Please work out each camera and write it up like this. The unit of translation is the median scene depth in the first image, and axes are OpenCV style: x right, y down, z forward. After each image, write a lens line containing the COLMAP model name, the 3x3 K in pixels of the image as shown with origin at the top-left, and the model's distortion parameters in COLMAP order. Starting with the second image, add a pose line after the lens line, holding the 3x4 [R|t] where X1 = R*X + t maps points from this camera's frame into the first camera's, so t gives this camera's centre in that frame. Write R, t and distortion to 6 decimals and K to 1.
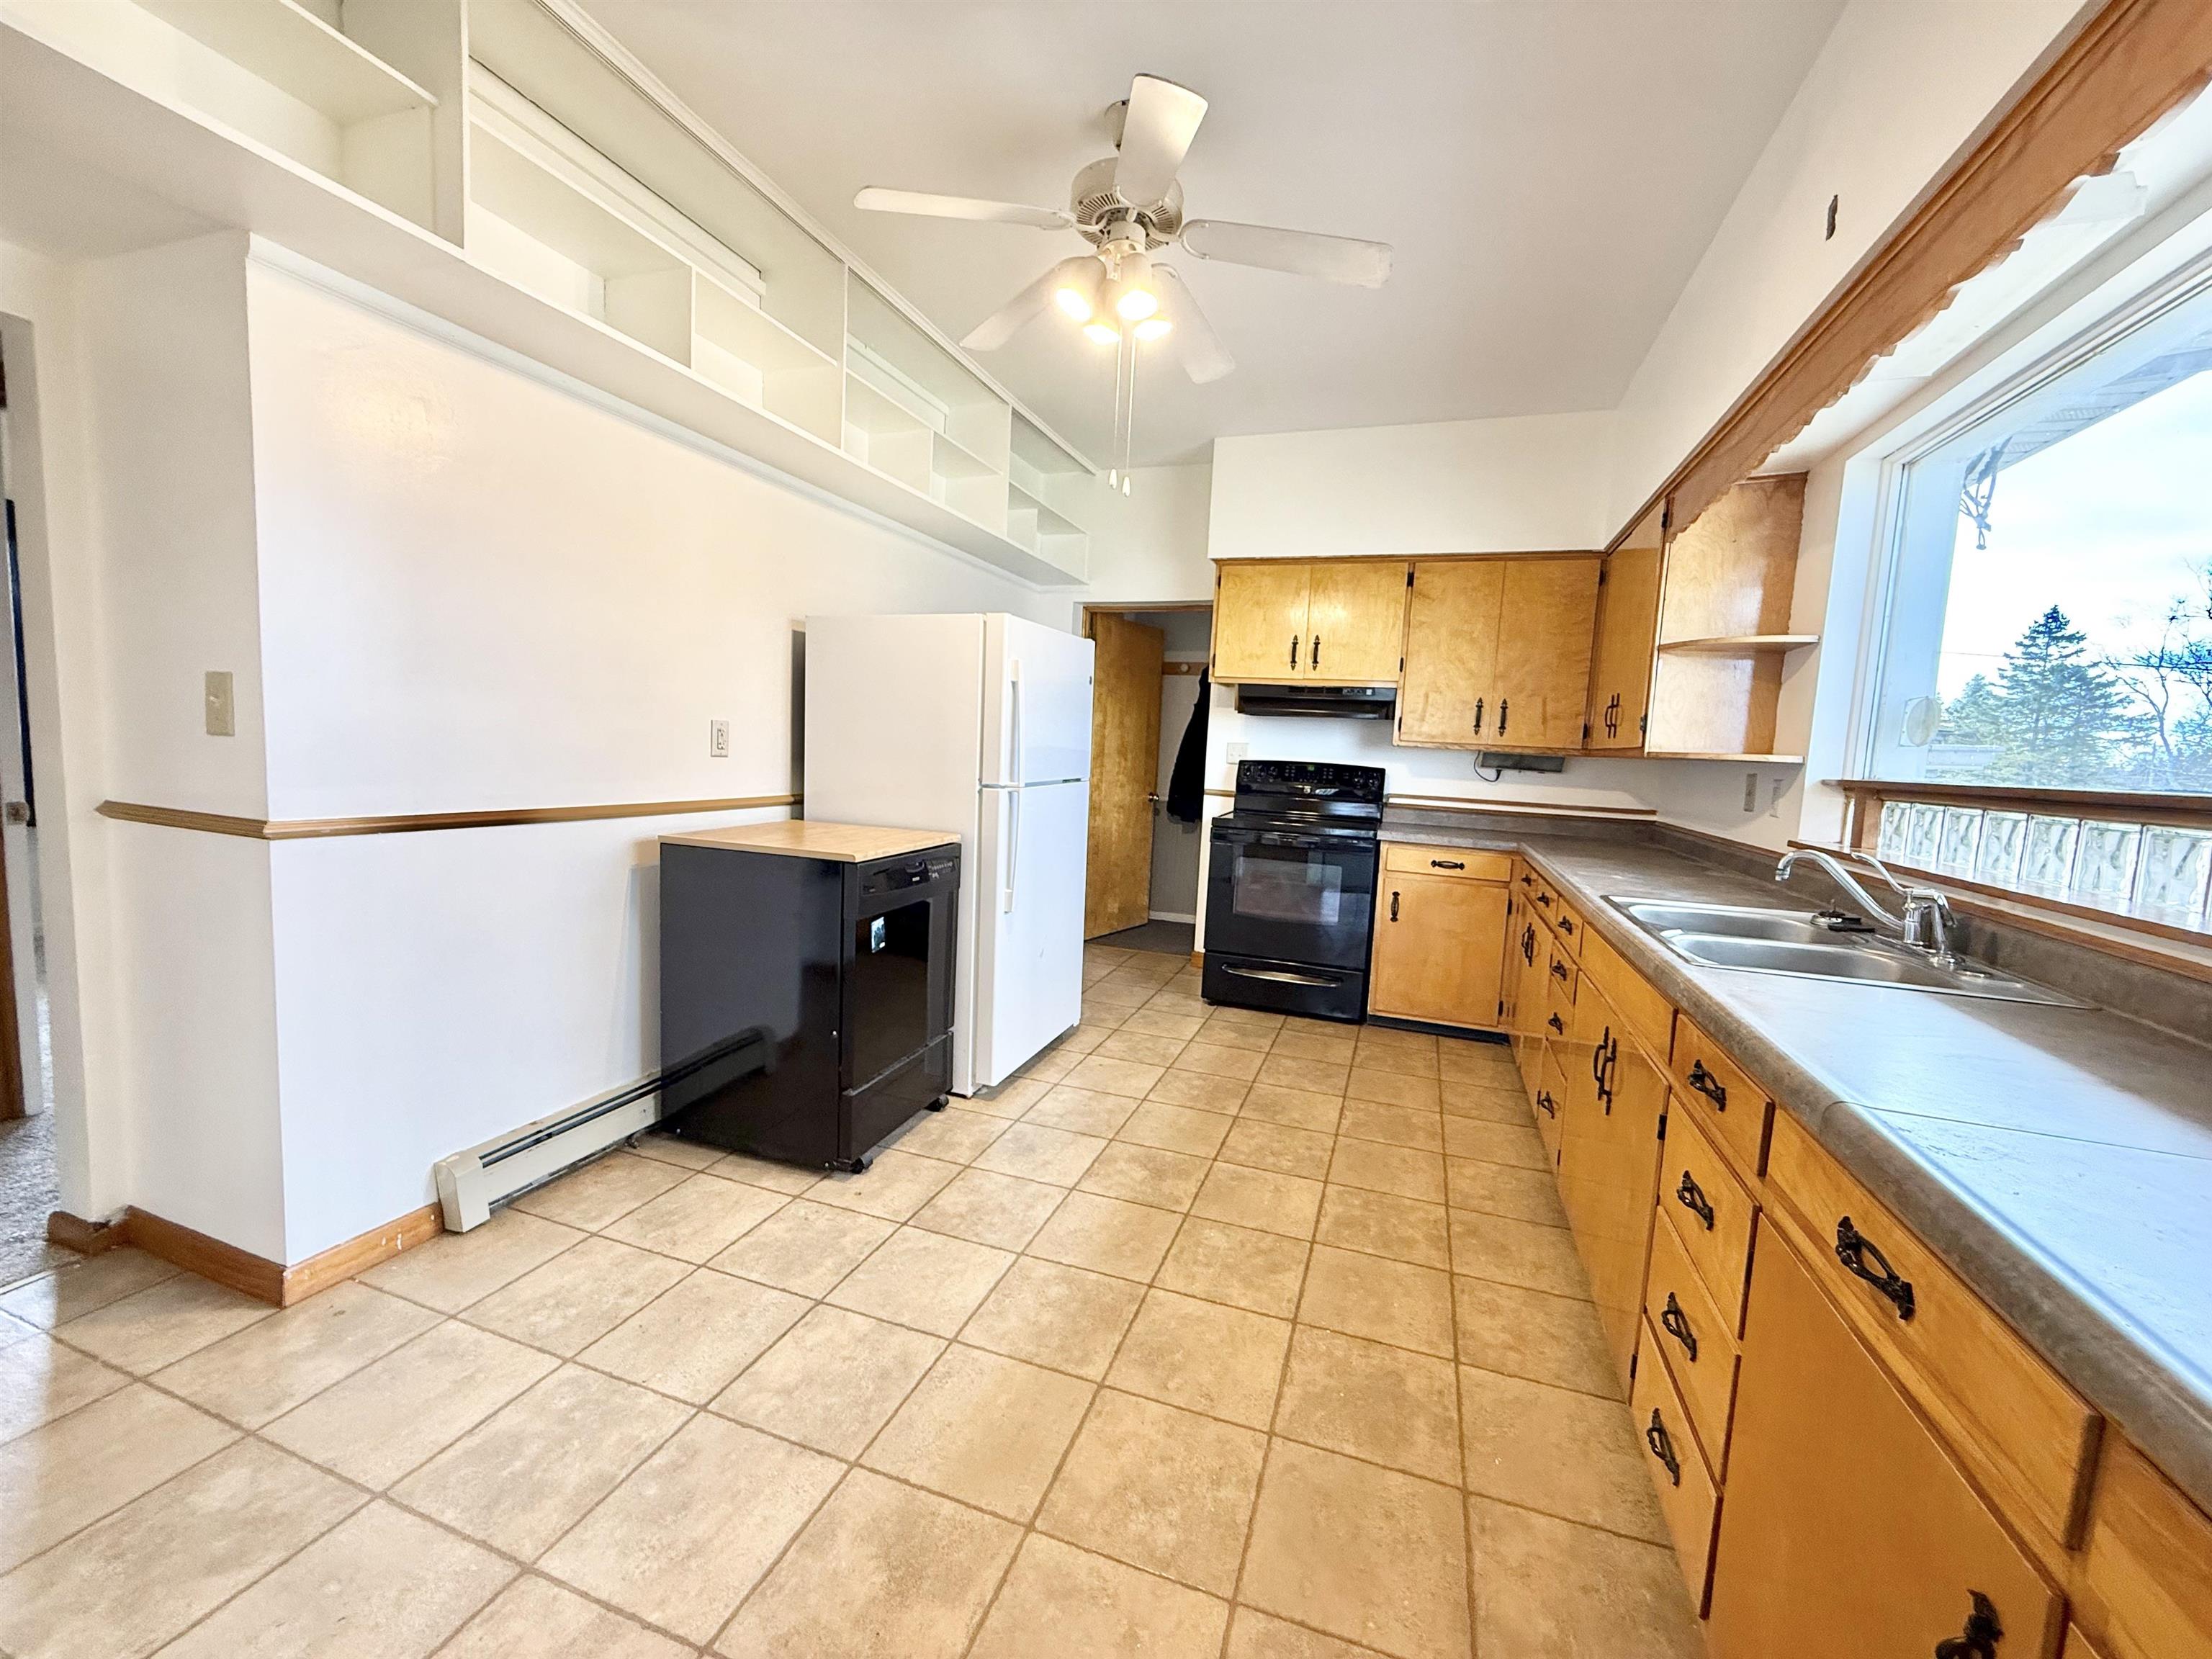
lens RADIAL K [[881.7, 0, 1102.8], [0, 881.7, 827.1], [0, 0, 1]] dist [-0.001993, 0.000144]
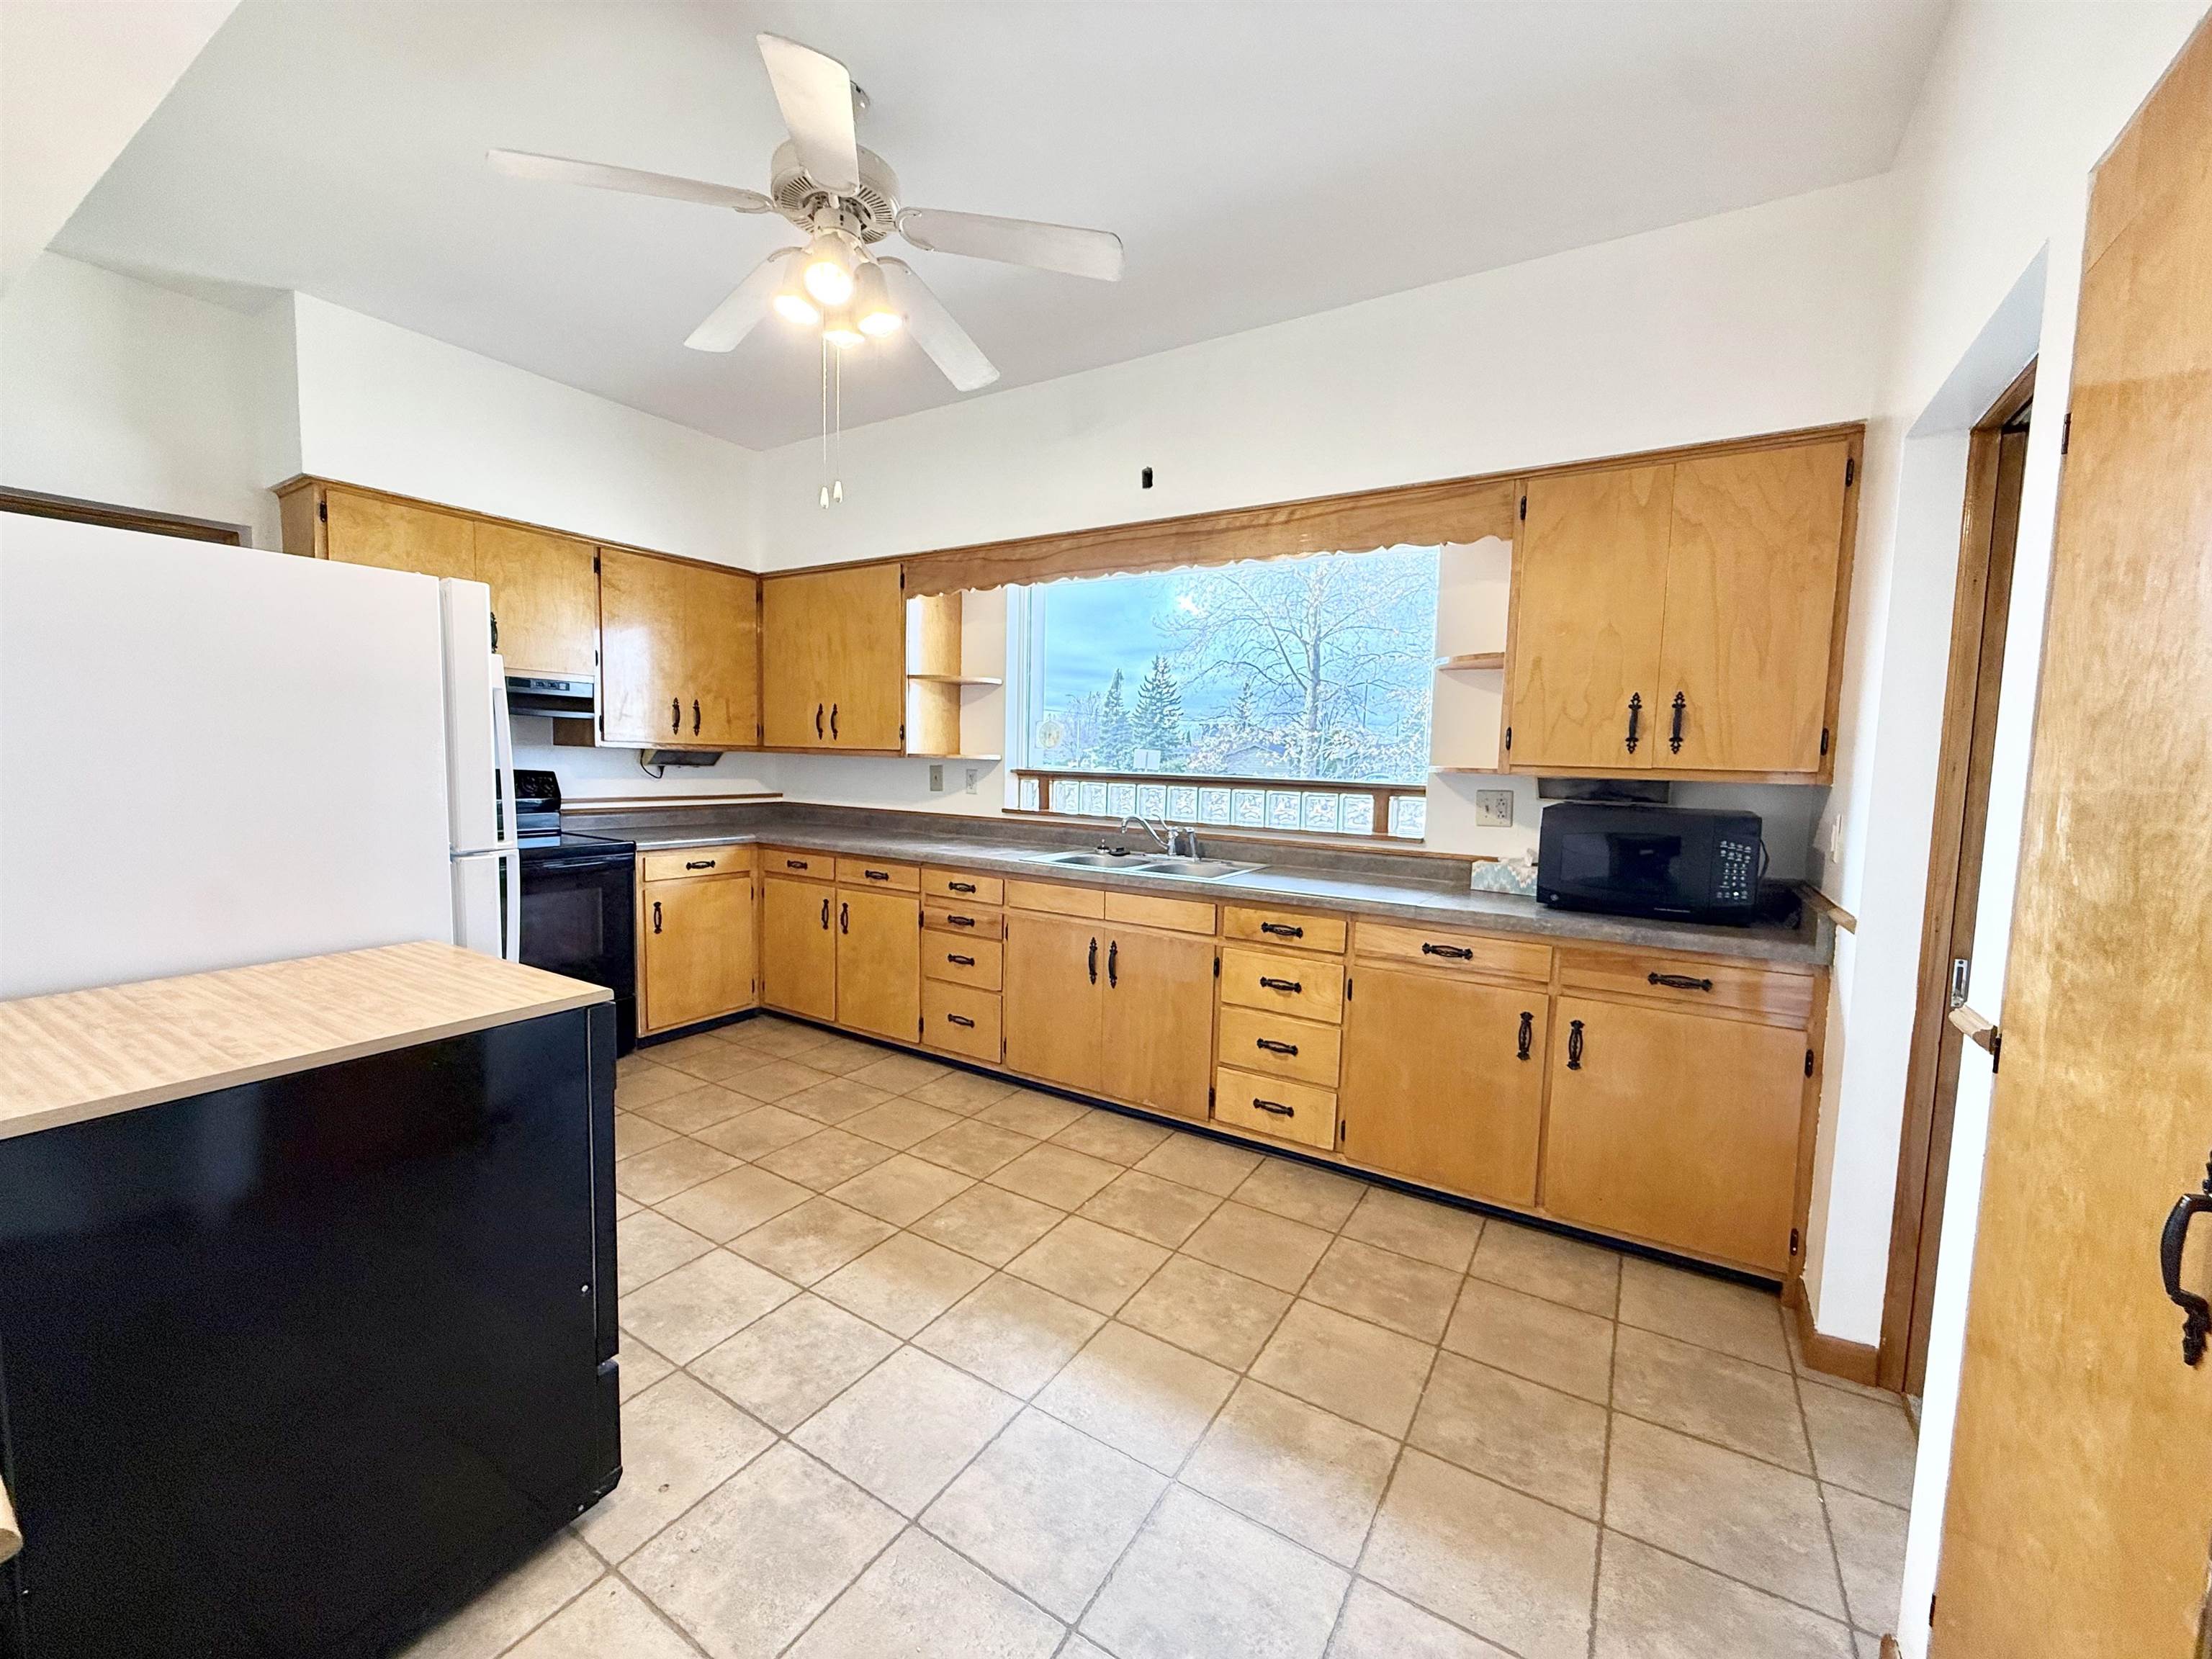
lens RADIAL K [[881.7, 0, 1109.0], [0, 881.7, 830.0], [0, 0, 1]] dist [-0.001993, 0.000144]
pose [[0.213121, -0.127573, 0.968661, -0.632827], [0.078256, 0.990482, 0.113229, -0.097655], [-0.973887, 0.051672, 0.221076, 0.407729]]
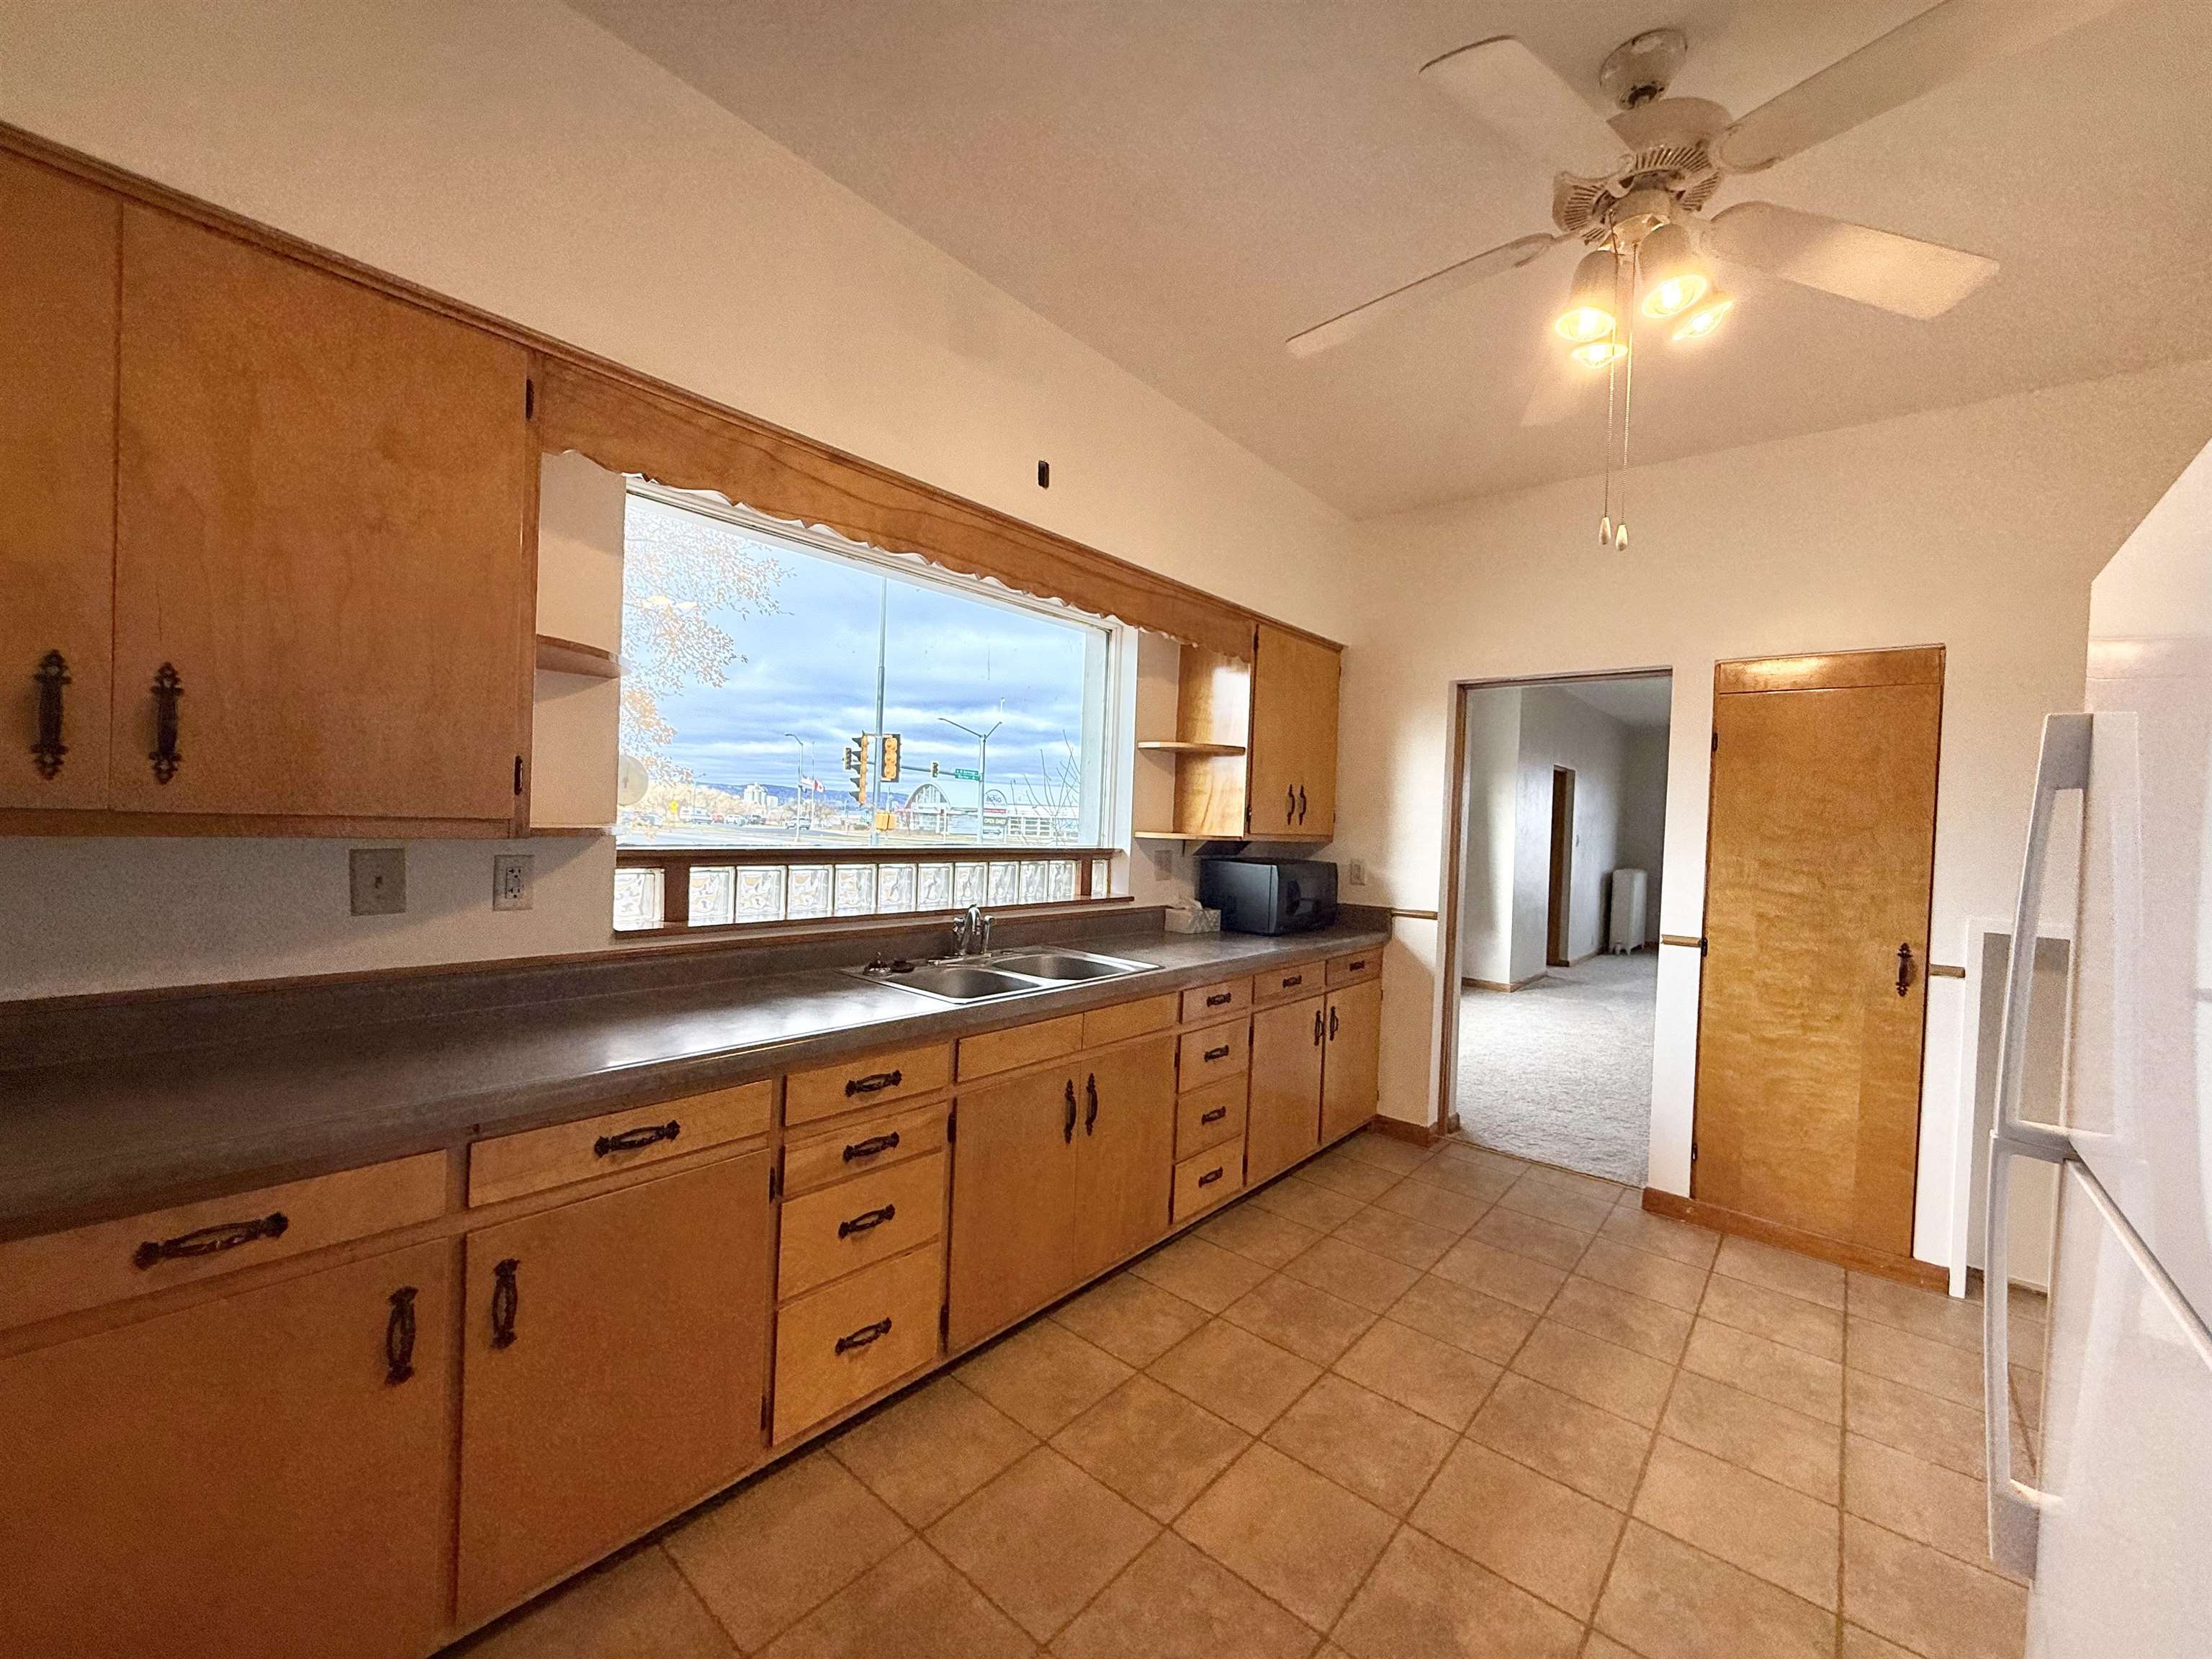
lens RADIAL K [[881.7, 0, 1105.7], [0, 881.7, 828.3], [0, 0, 1]] dist [-0.001993, 0.000144]
pose [[-0.930843, -0.088946, 0.354429, 0.093820], [-0.049654, 0.991716, 0.118468, -0.166719], [-0.362030, 0.092676, -0.927548, 1.368218]]
